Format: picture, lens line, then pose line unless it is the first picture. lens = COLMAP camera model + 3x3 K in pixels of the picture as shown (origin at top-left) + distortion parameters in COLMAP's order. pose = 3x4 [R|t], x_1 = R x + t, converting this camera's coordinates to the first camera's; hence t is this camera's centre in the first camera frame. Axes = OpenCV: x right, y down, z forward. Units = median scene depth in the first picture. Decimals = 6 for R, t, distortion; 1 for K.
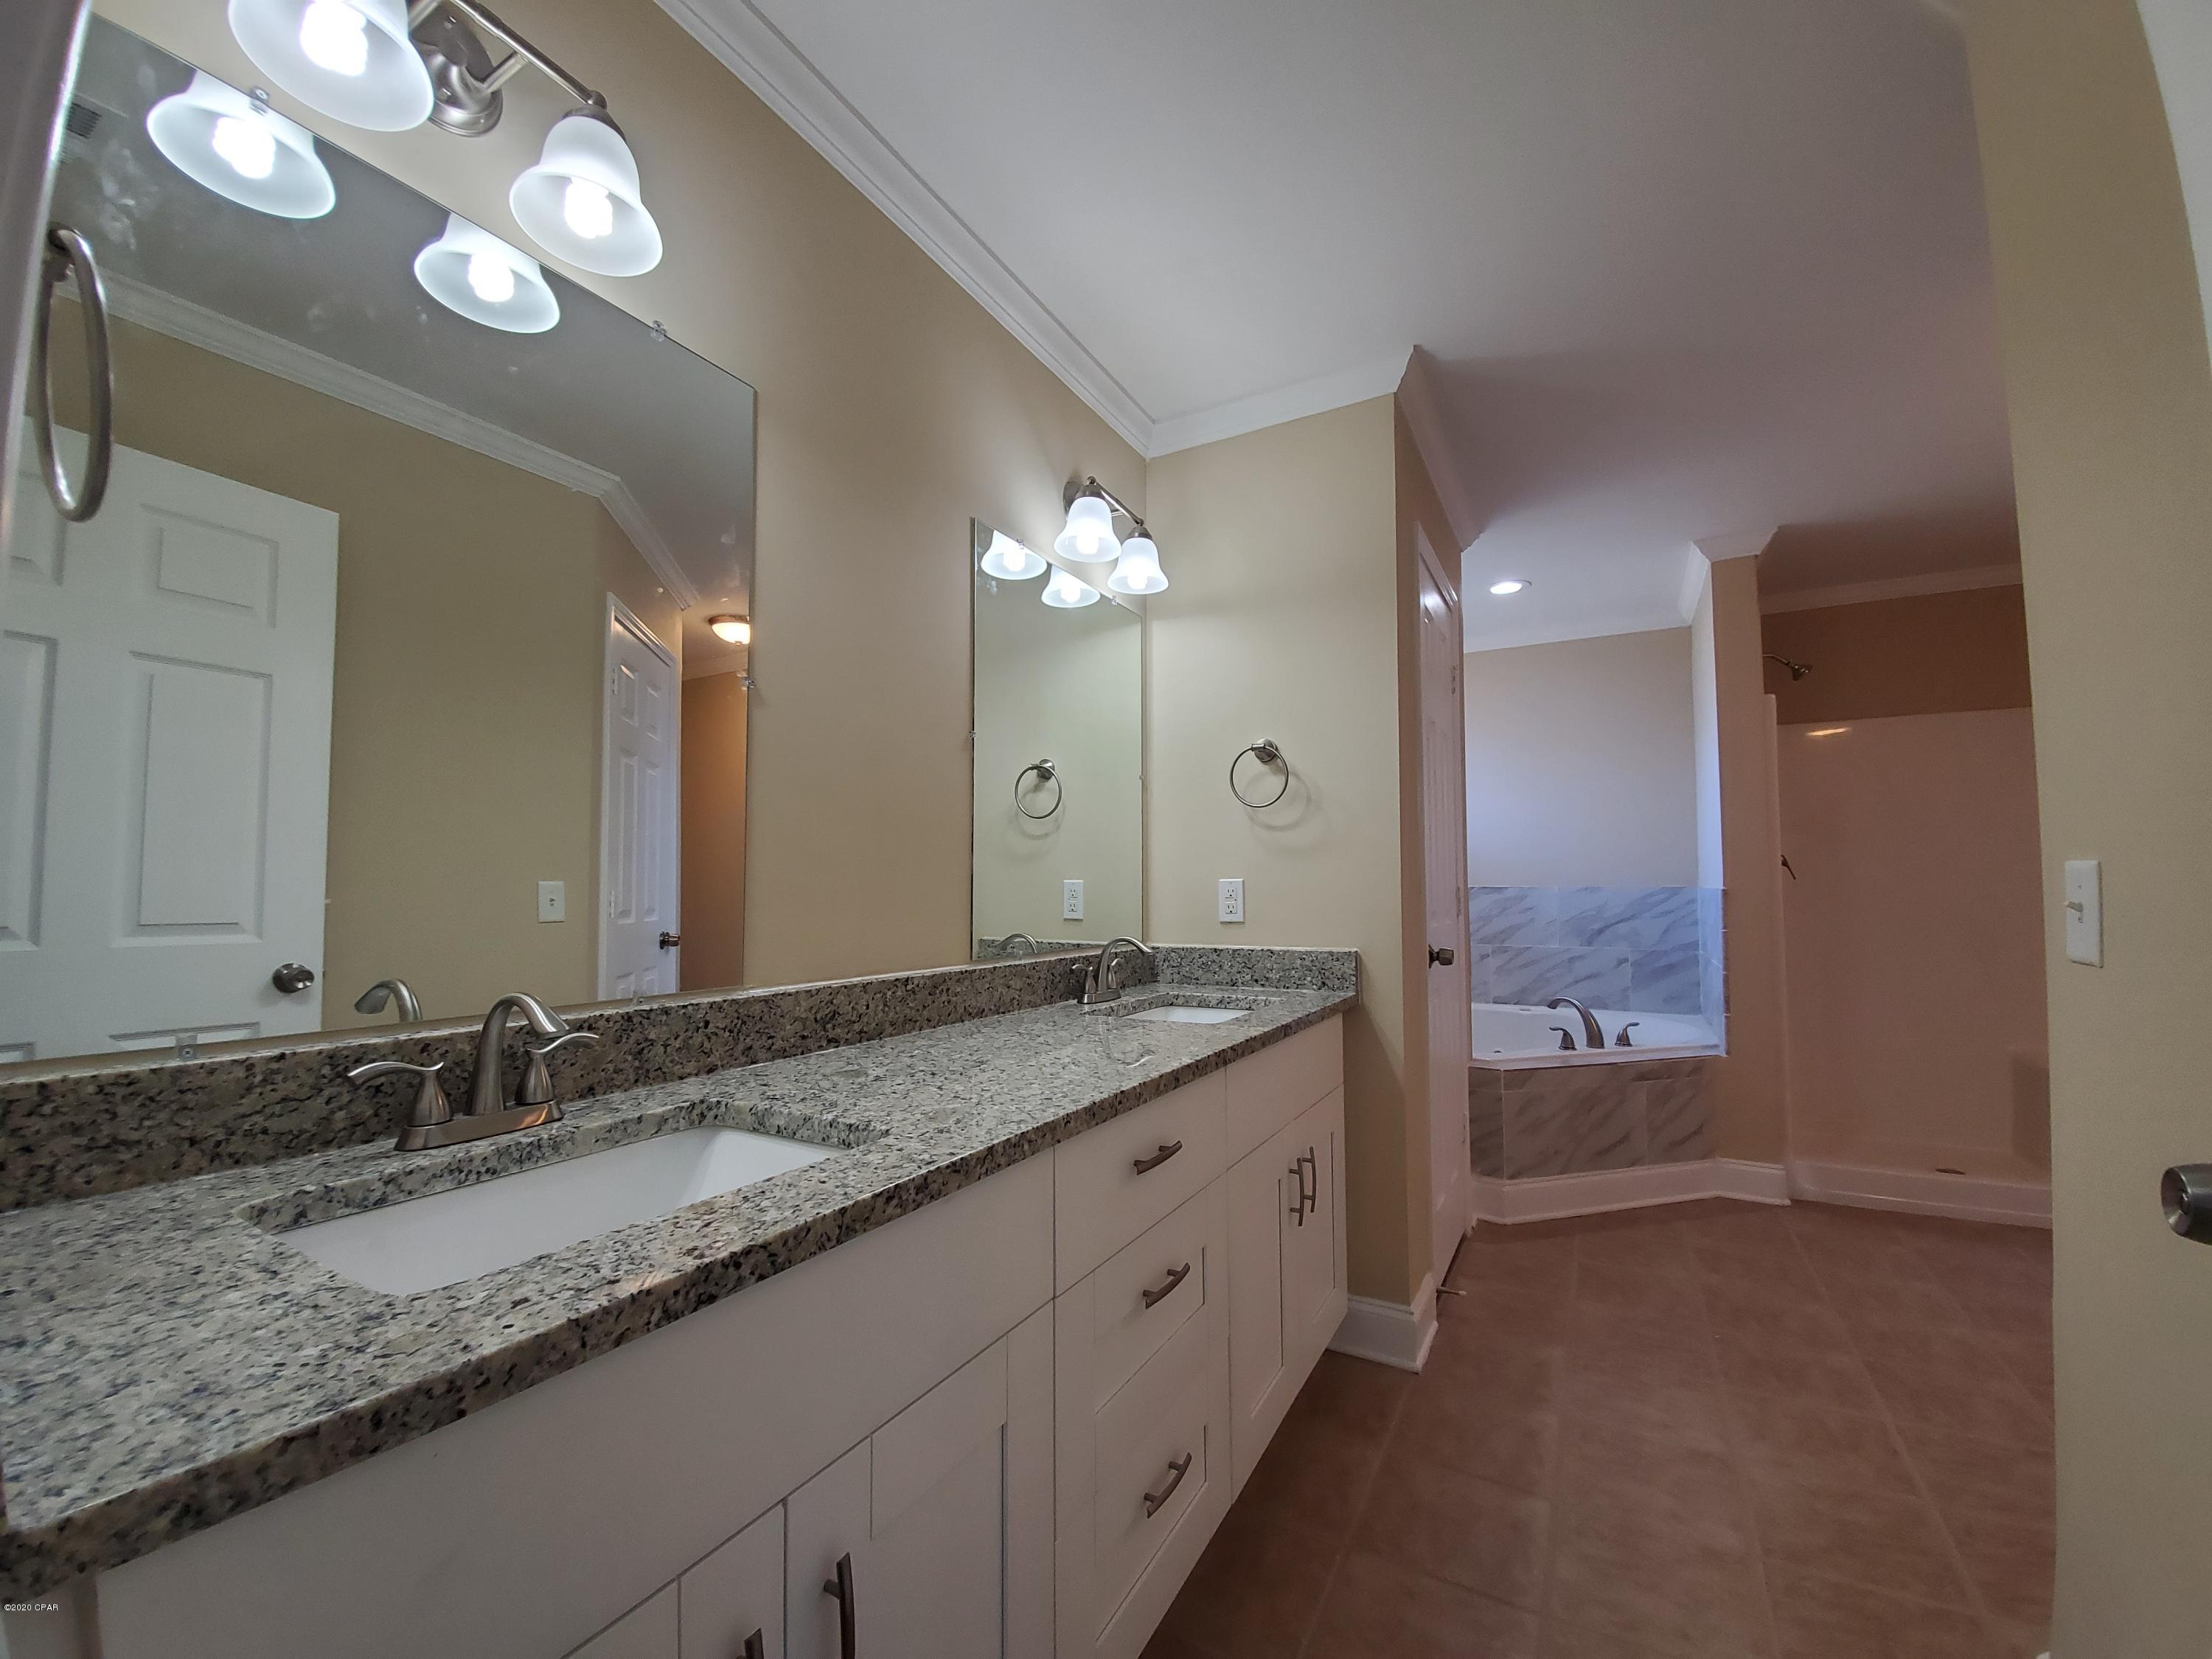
lens RADIAL K [[873.5, 0, 1097.3], [0, 873.5, 849.0], [0, 0, 1]] dist [0.011276, -0.016742]
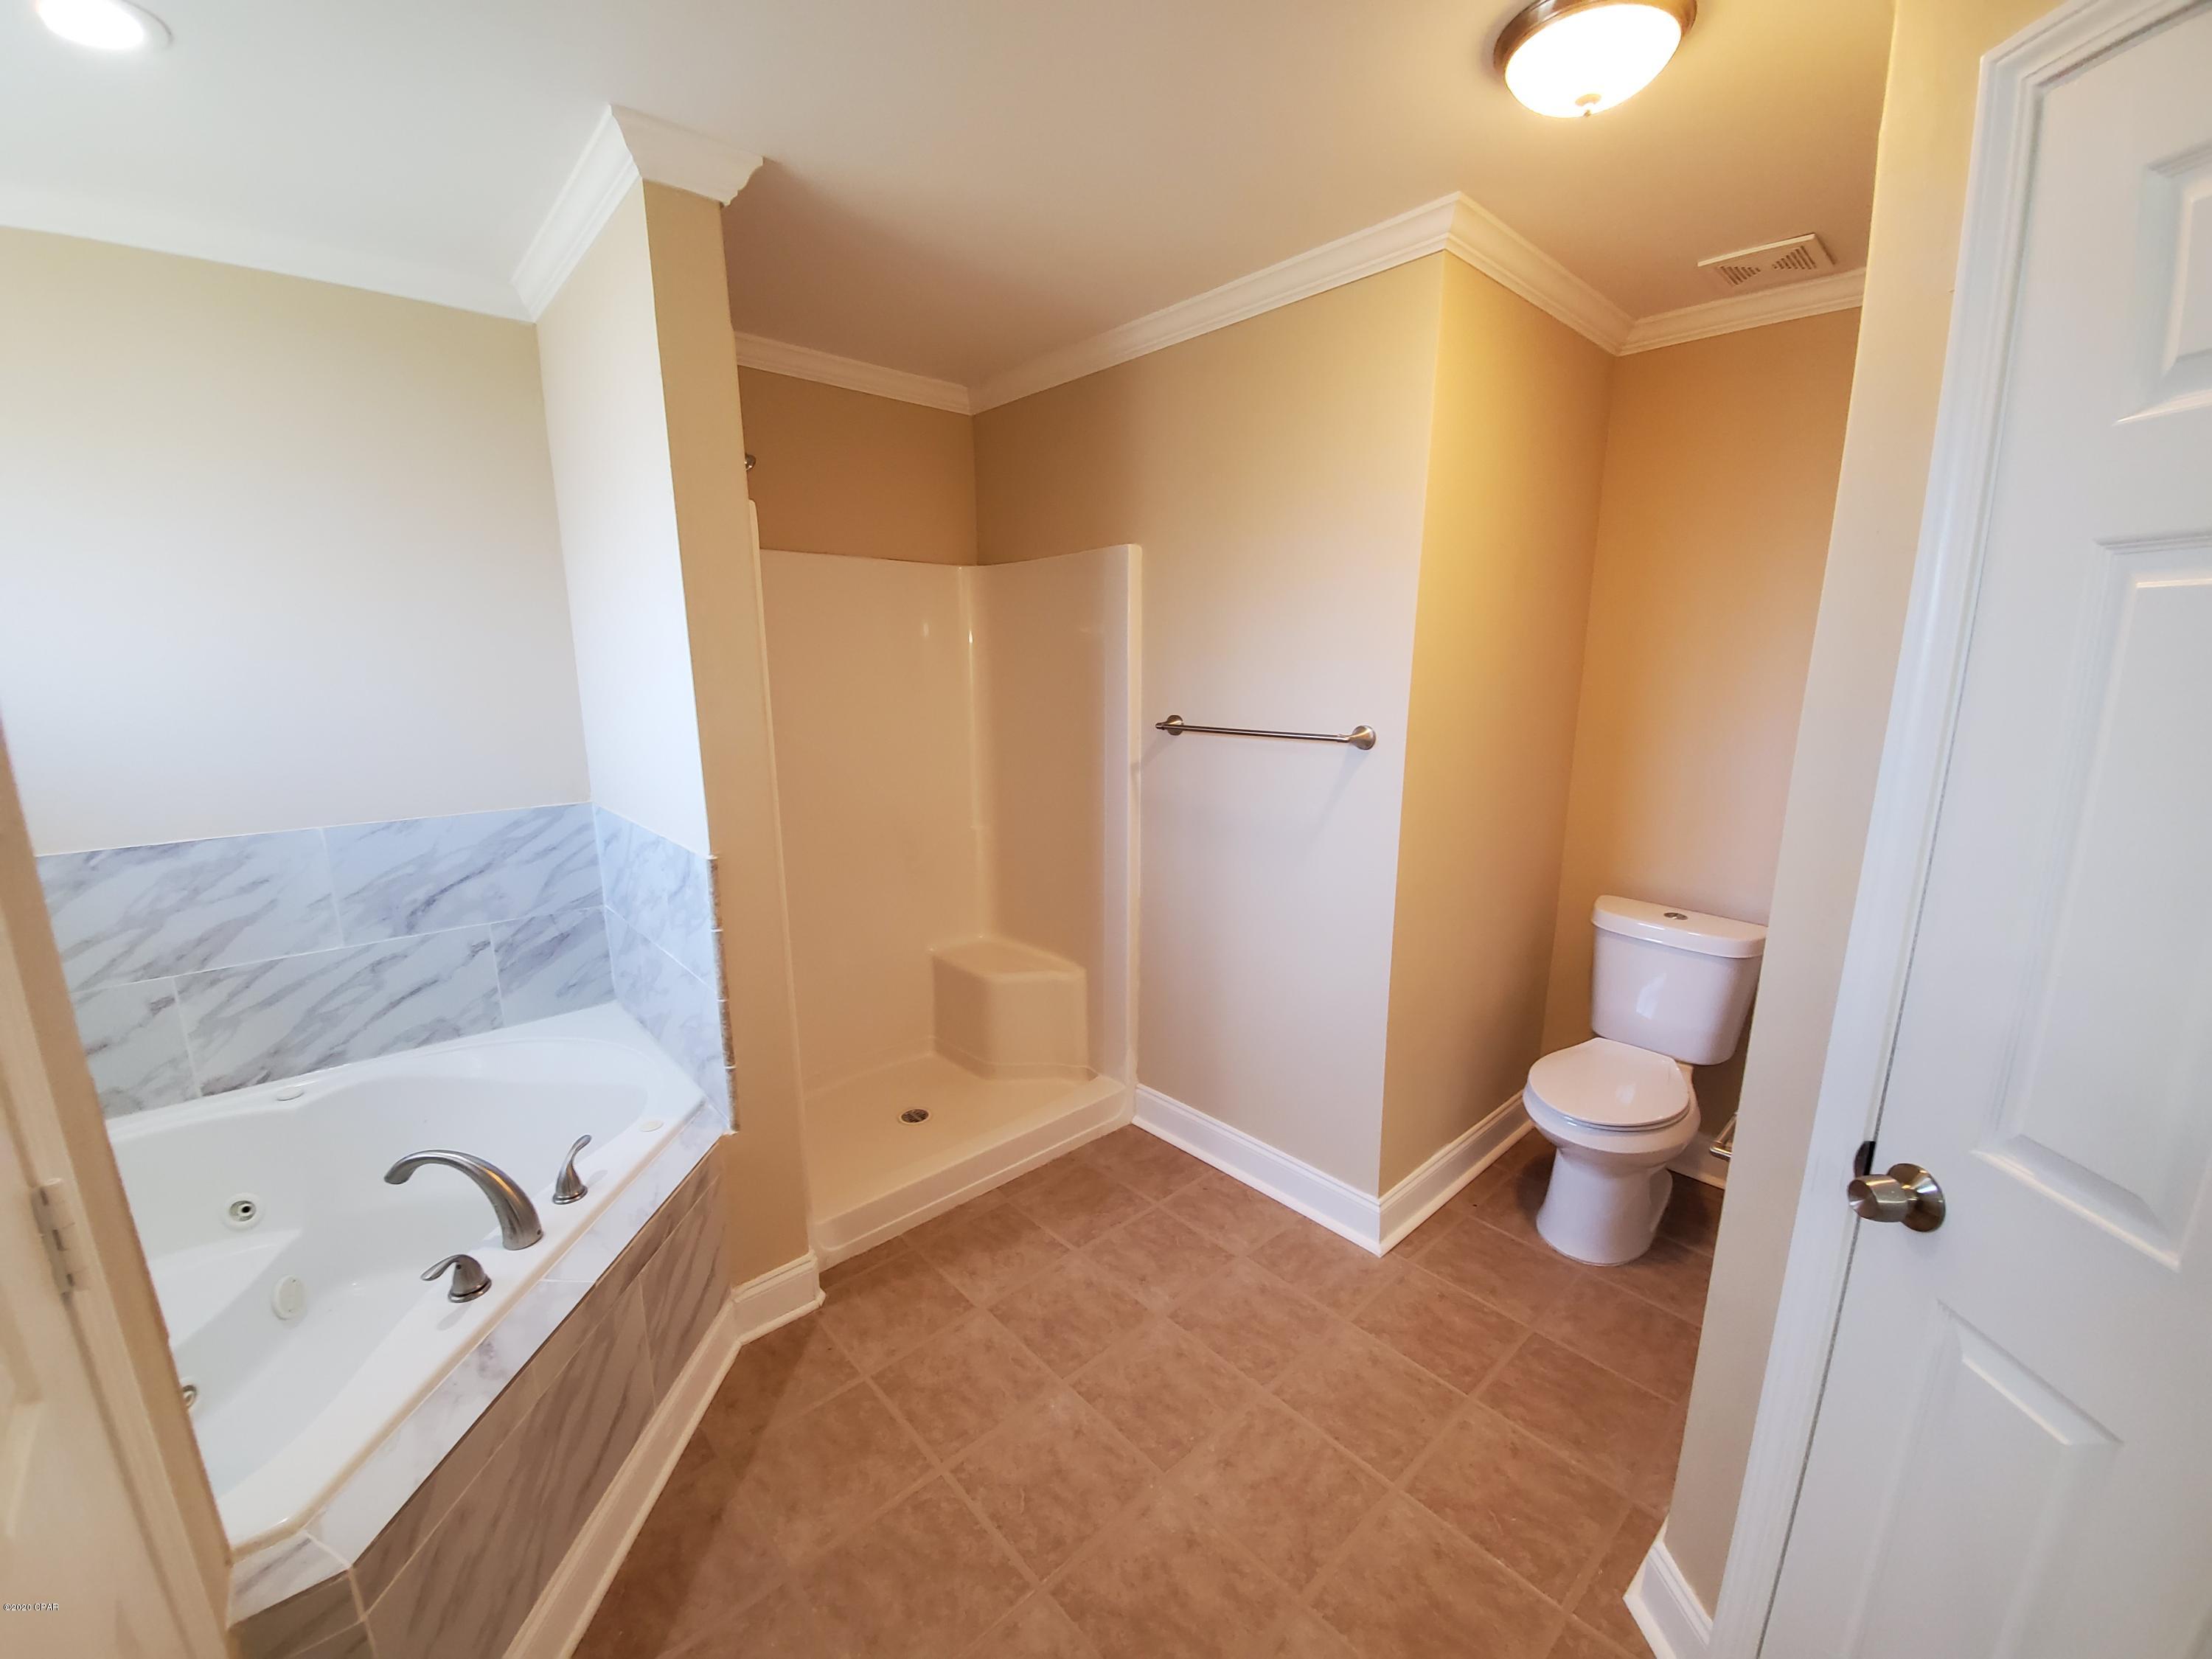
lens RADIAL K [[873.5, 0, 1097.3], [0, 873.5, 849.0], [0, 0, 1]] dist [0.011276, -0.016742]
pose [[0.304774, -0.199827, 0.931226, 0.215180], [-0.040933, 0.974091, 0.222421, -0.073061], [-0.951545, -0.105906, 0.288699, 0.474330]]
